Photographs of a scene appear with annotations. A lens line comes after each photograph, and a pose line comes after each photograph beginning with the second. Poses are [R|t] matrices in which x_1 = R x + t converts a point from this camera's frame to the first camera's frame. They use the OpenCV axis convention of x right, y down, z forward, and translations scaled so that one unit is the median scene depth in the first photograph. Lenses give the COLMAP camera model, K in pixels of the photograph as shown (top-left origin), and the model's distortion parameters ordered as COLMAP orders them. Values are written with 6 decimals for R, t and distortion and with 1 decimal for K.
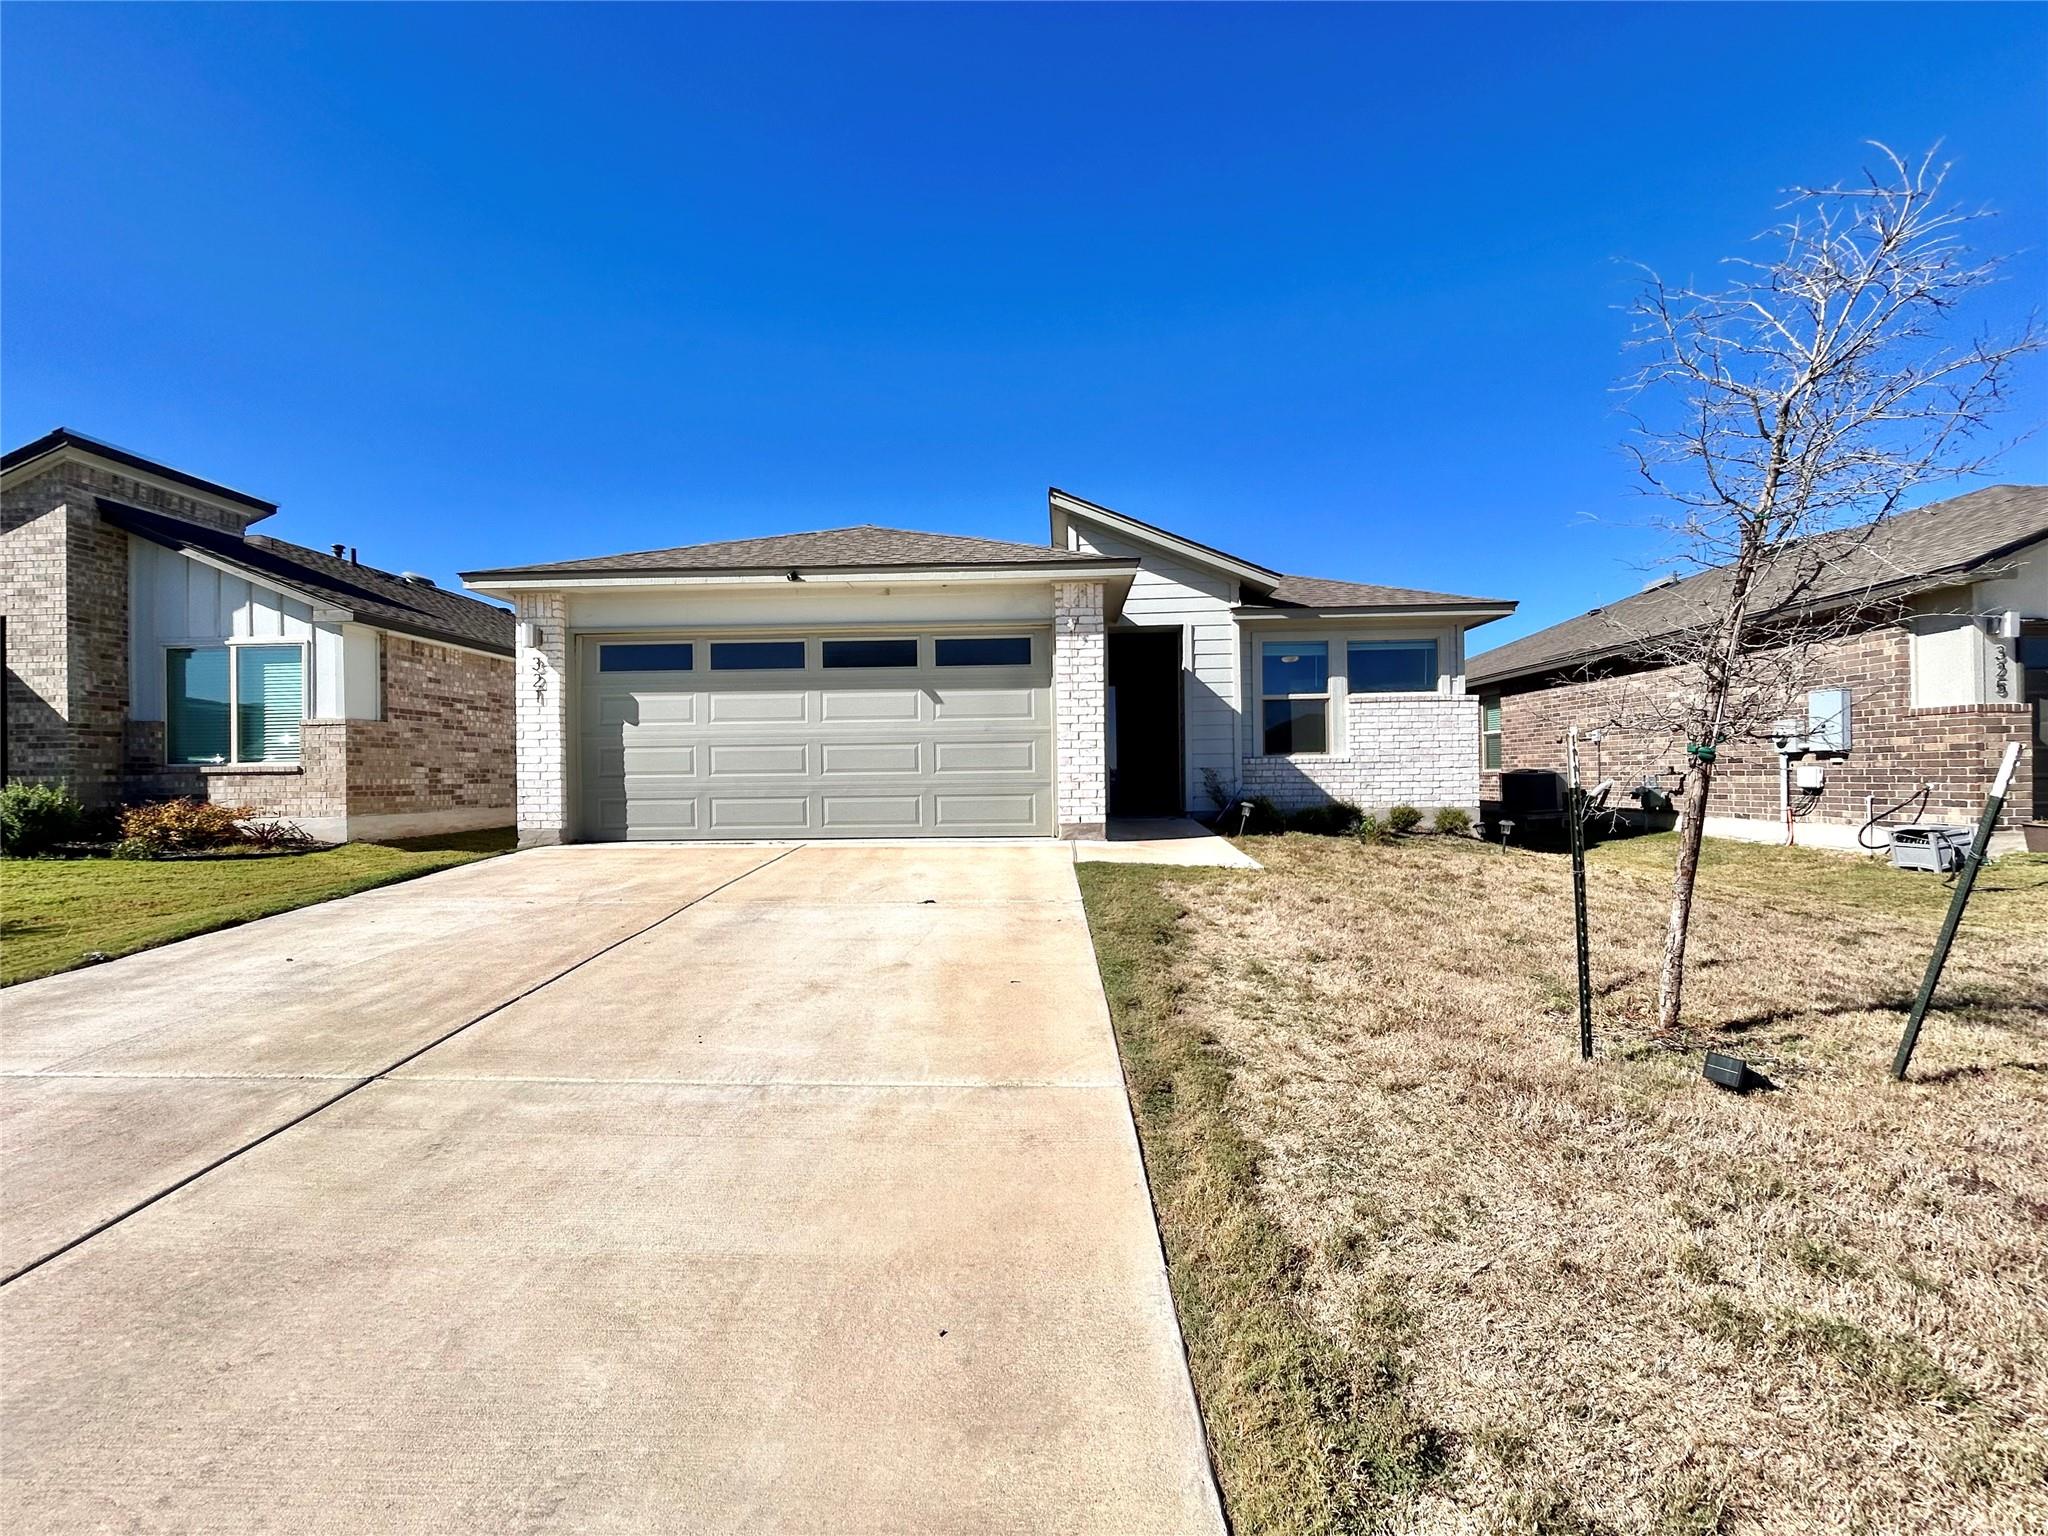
lens RADIAL K [[831.8, 0, 1023.9], [0, 831.8, 766.7], [0, 0, 1]] dist [0.000914, 0.000147]
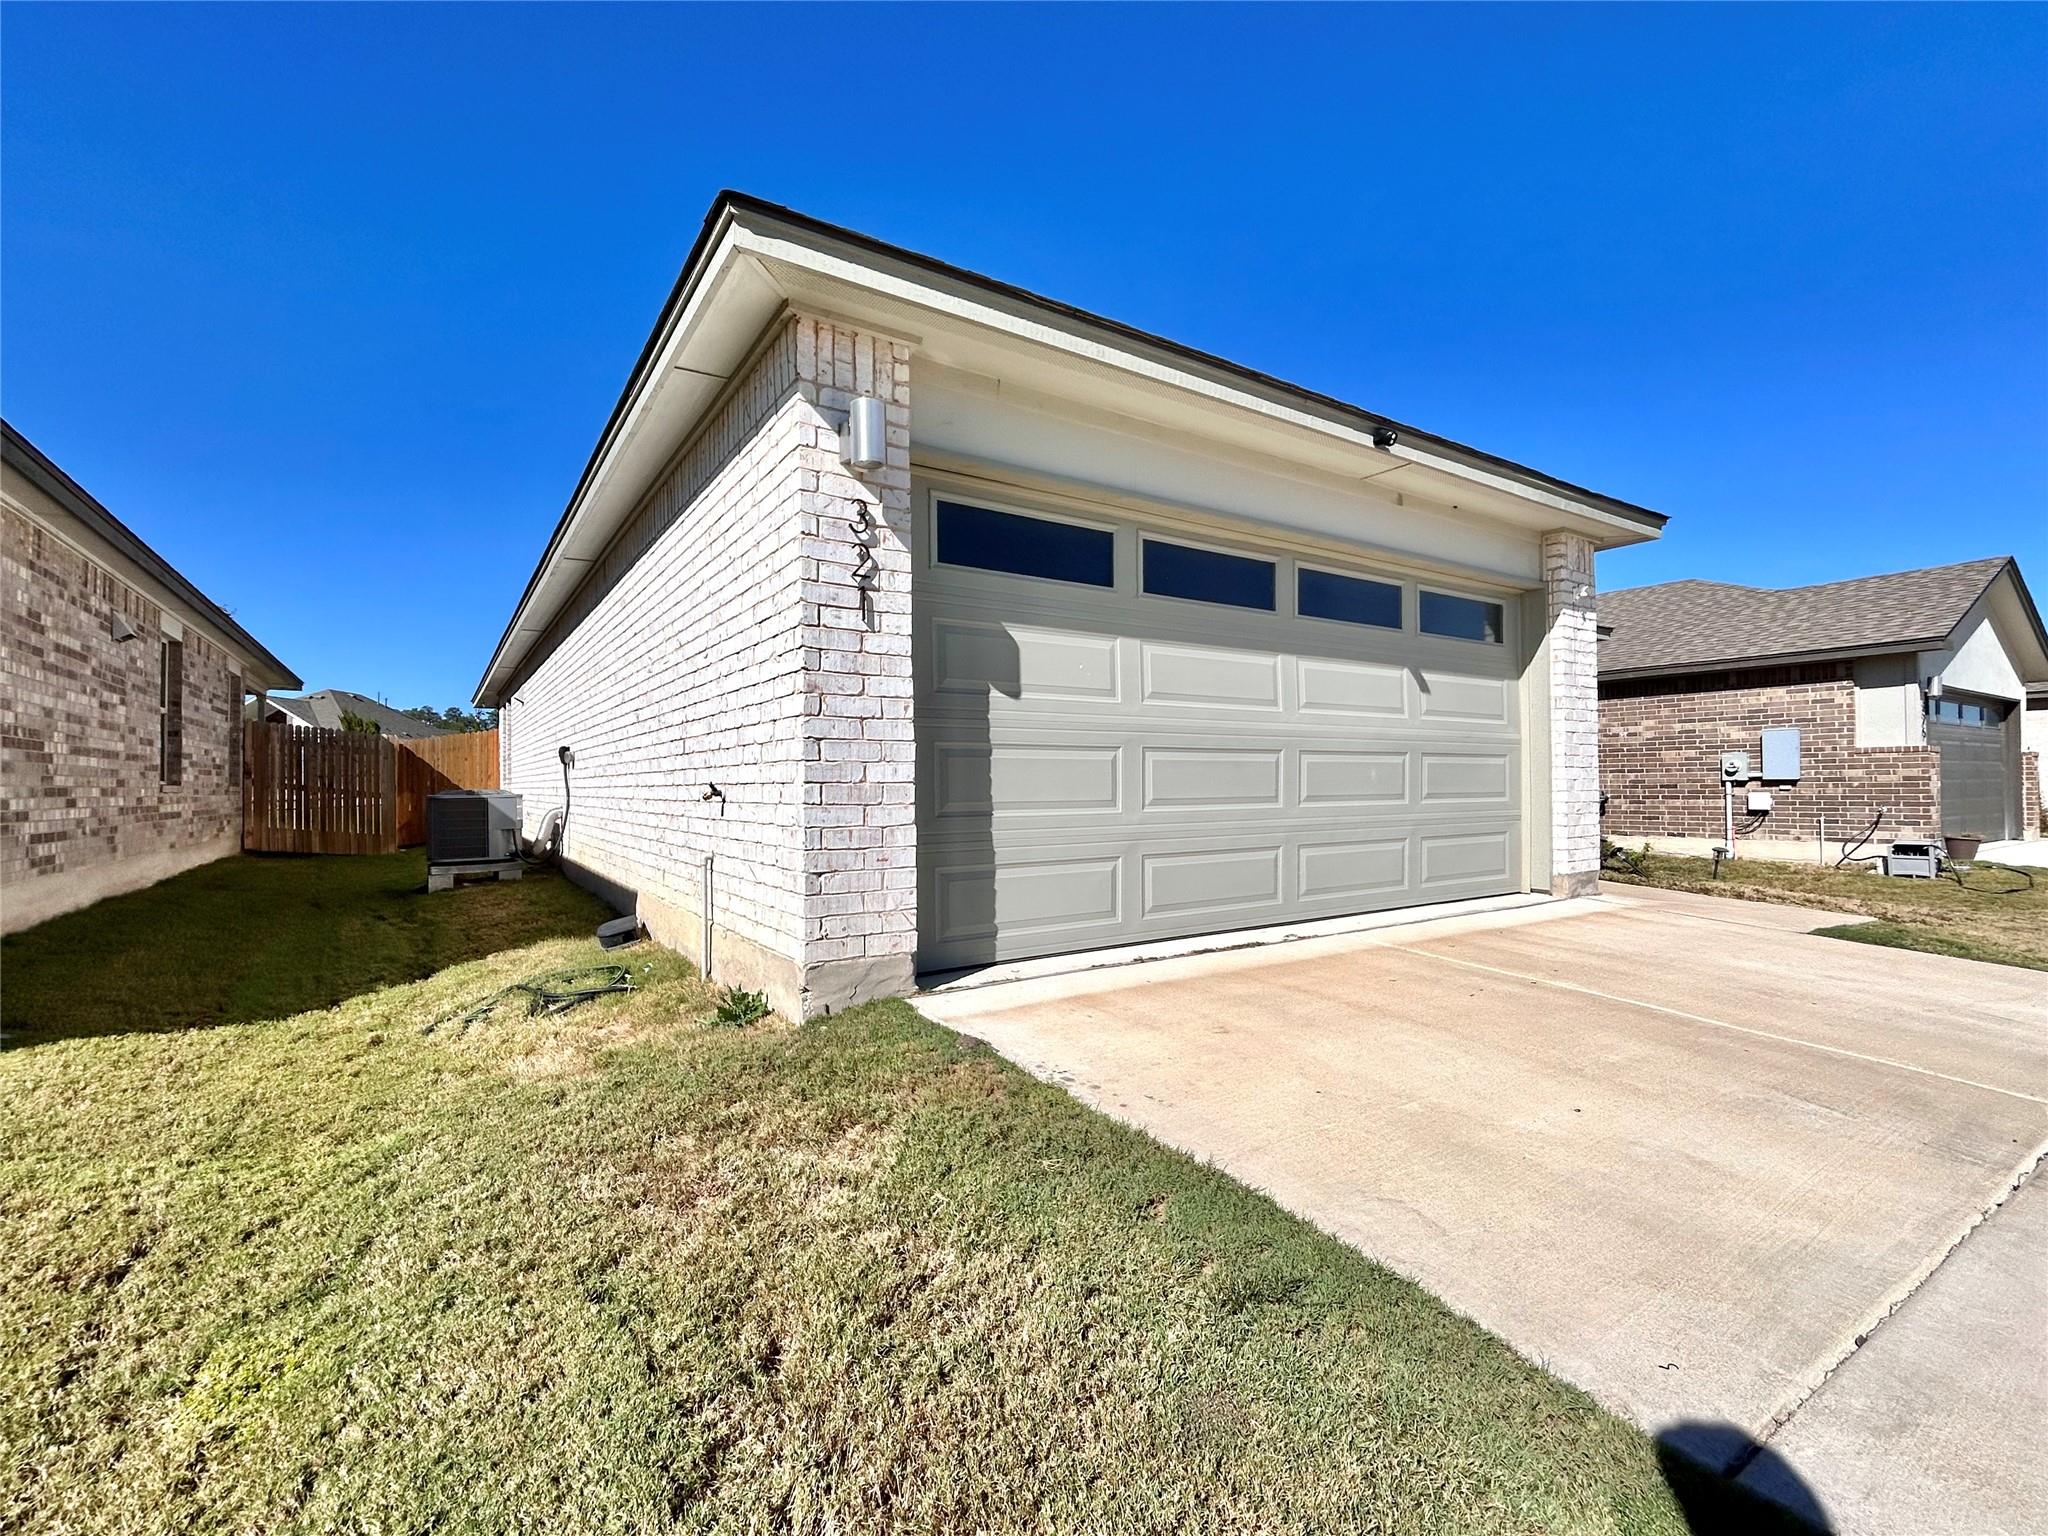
lens RADIAL K [[907.3, 0, 1023.3], [0, 907.3, 772.4], [0, 0, 1]] dist [-0.002050, -0.000145]
pose [[0.815980, 0.014243, 0.577905, -0.706610], [-0.007988, 0.999879, -0.013364, -0.003139], [-0.578025, 0.006288, 0.815995, 0.581473]]
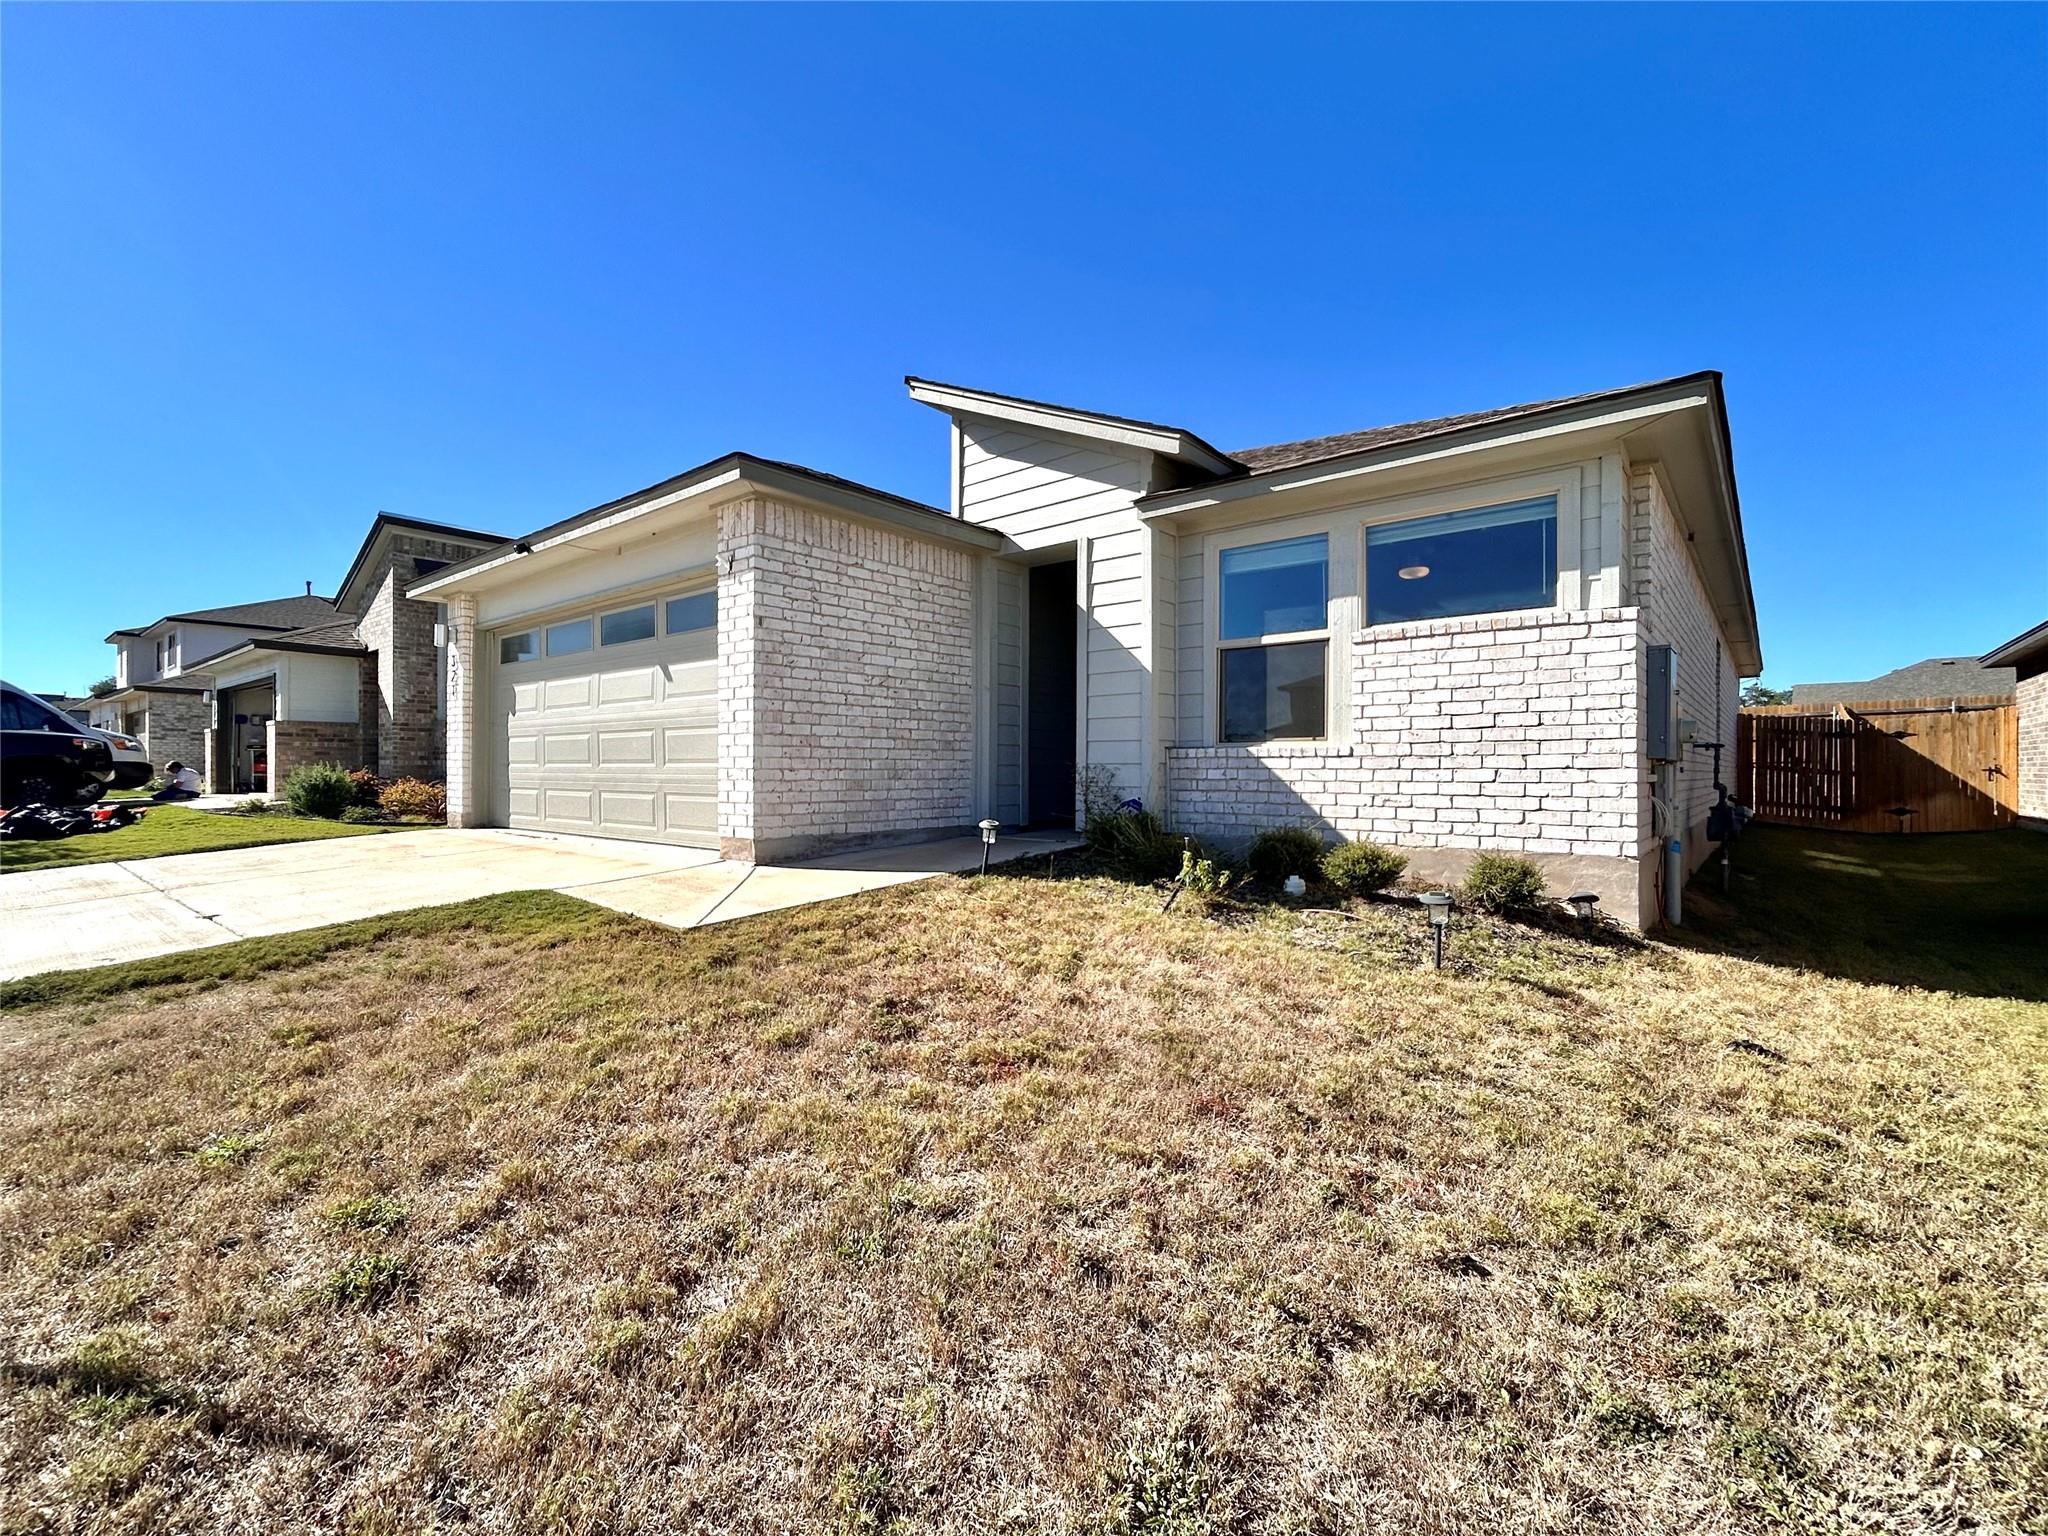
lens RADIAL K [[907.3, 0, 1032.8], [0, 907.3, 767.6], [0, 0, 1]] dist [-0.002050, -0.000145]
pose [[0.791498, 0.013529, -0.611022, 0.682319], [-0.007545, 0.999895, 0.012366, -0.004256], [0.611125, -0.005178, 0.791517, 0.488503]]
